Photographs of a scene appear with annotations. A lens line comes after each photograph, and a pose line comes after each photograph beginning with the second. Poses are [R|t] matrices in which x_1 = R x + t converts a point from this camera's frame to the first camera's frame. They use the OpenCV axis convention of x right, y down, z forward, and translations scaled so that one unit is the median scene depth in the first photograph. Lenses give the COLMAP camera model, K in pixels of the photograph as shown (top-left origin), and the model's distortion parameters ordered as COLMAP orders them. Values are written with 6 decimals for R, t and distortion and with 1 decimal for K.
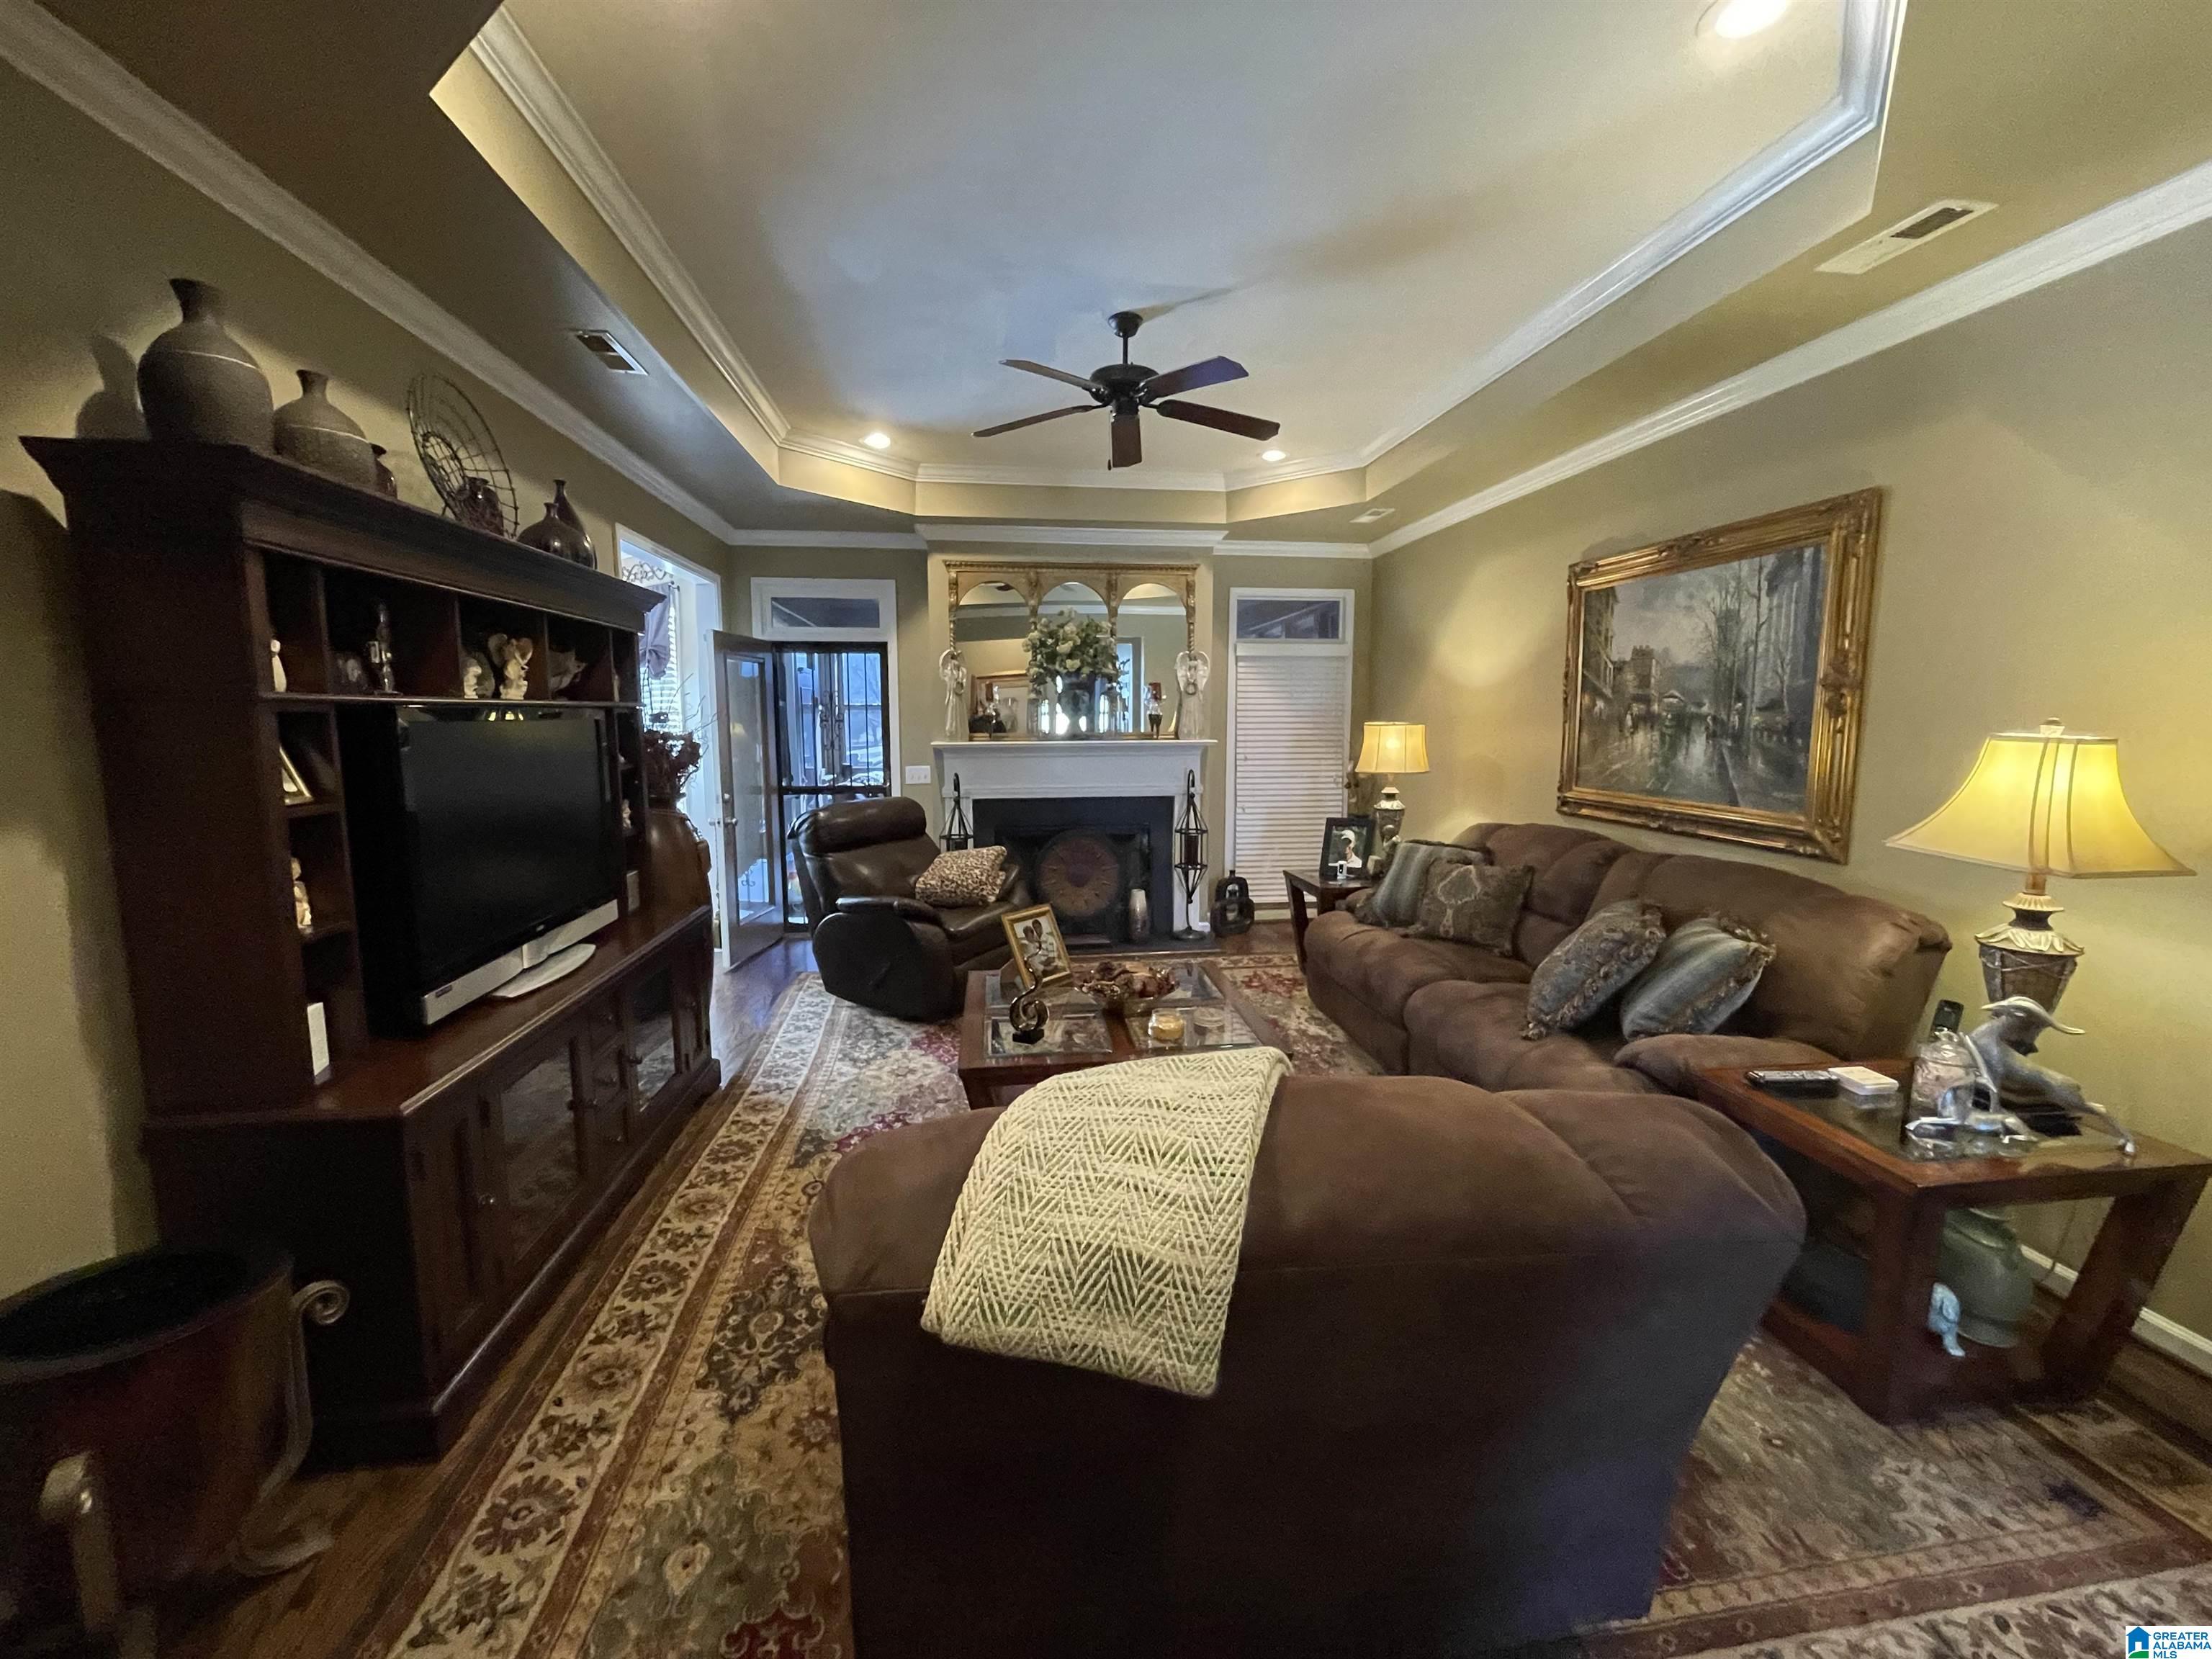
lens RADIAL K [[890.1, 0, 1090.8], [0, 890.1, 818.5], [0, 0, 1]] dist [-0.004055, 0.001126]
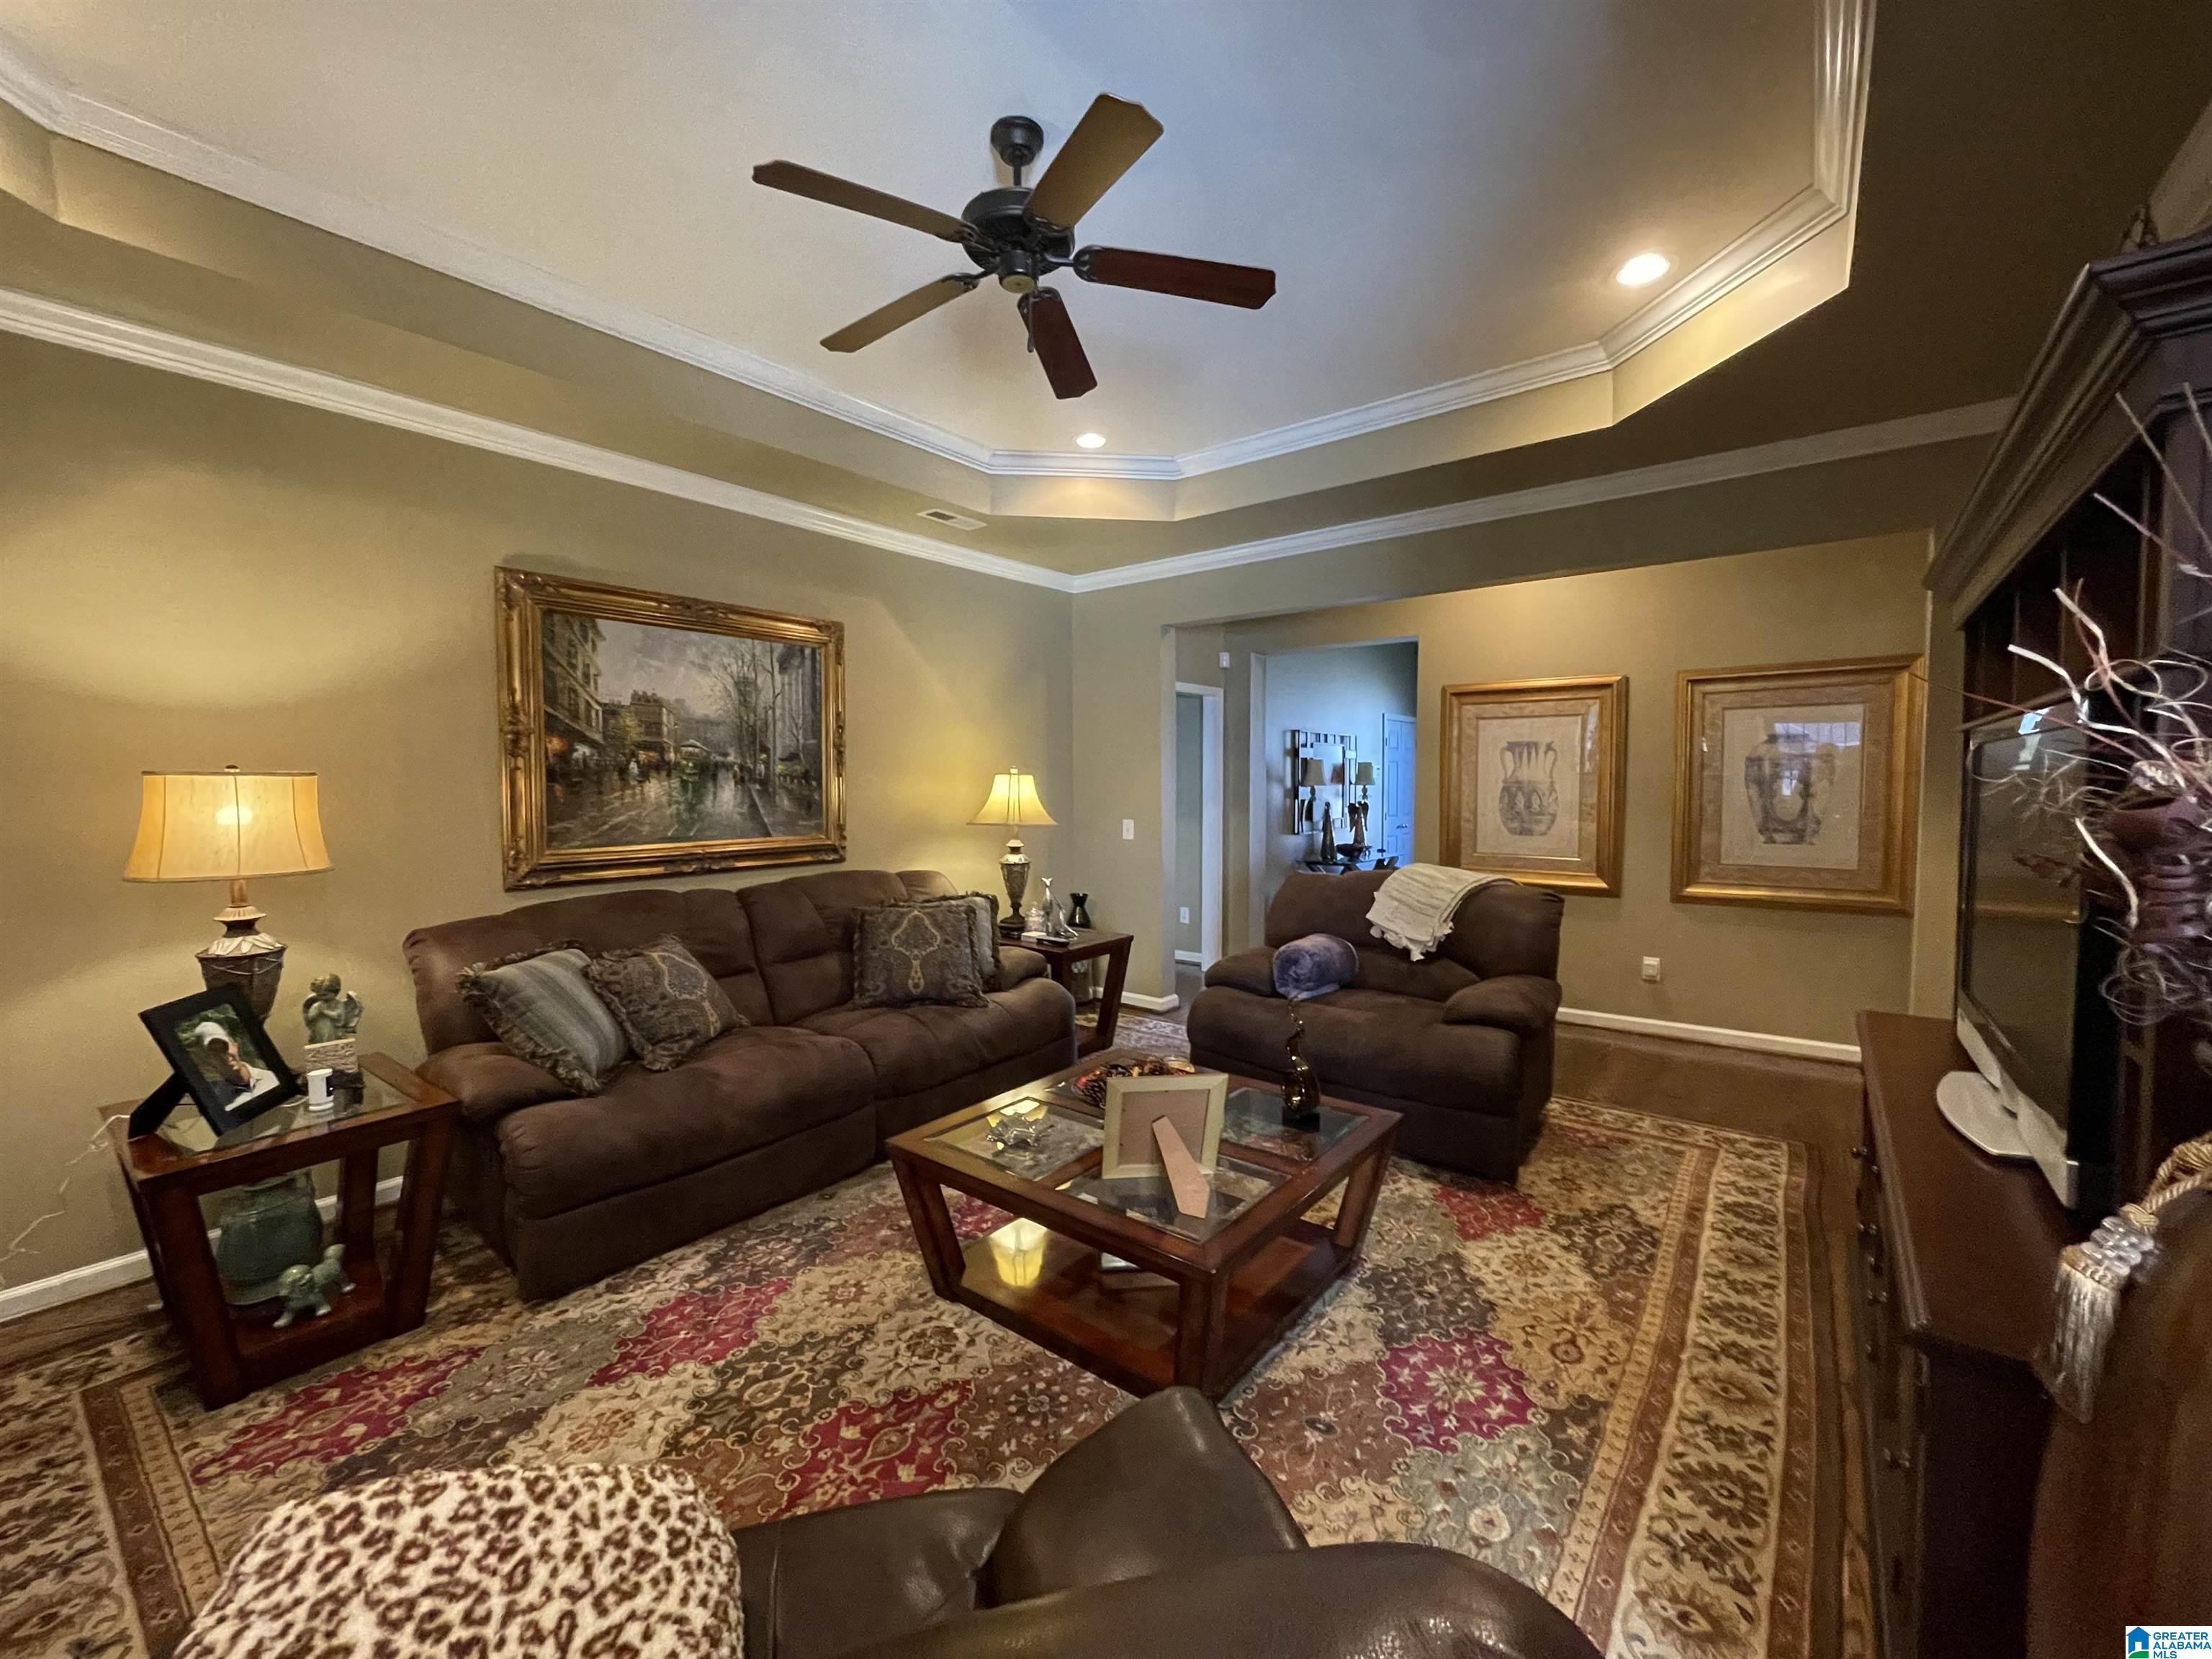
lens RADIAL K [[890.1, 0, 1115.6], [0, 890.1, 816.0], [0, 0, 1]] dist [-0.004055, 0.001126]
pose [[-0.713929, -0.024179, 0.699801, -0.538737], [0.086551, 0.988692, 0.122459, -0.168237], [-0.694849, 0.147996, -0.703763, 1.680323]]
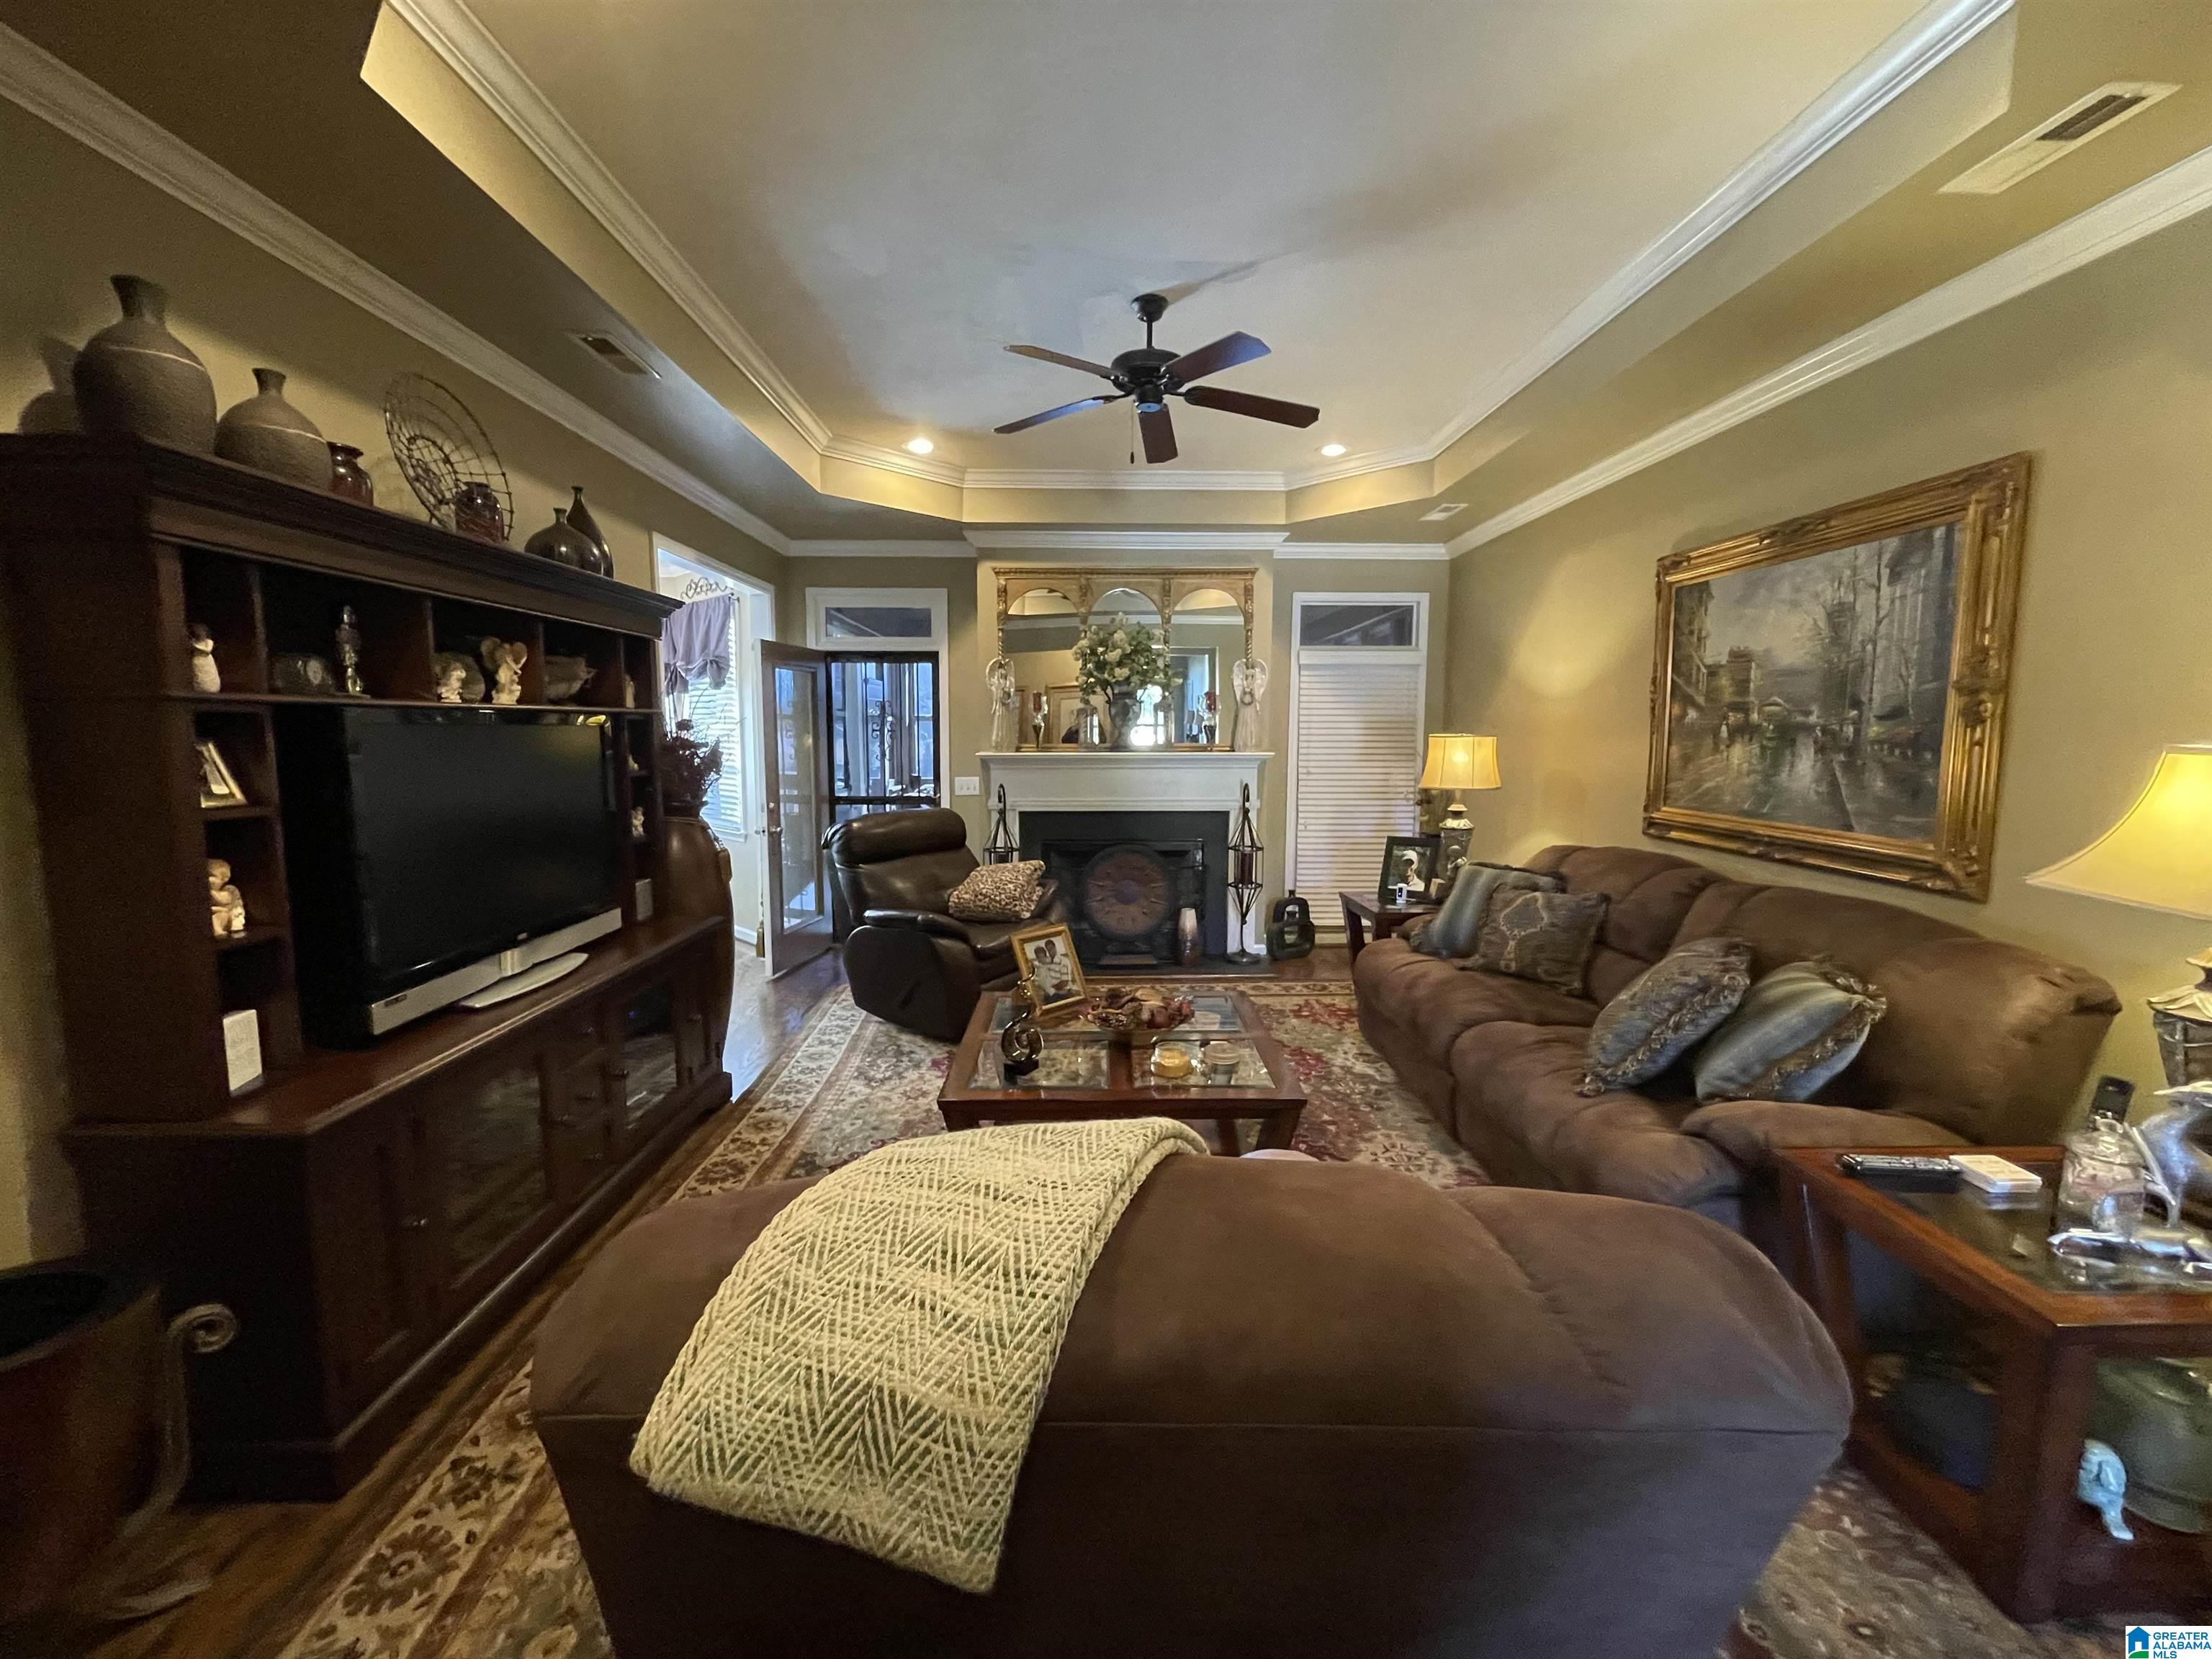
lens RADIAL K [[890.1, 0, 1093.6], [0, 890.1, 819.6], [0, 0, 1]] dist [-0.004055, 0.001126]
pose [[0.994499, 0.014223, -0.103777, 0.097540], [-0.015671, 0.999791, -0.013151, -0.002501], [0.103568, 0.014705, 0.994514, 0.078563]]
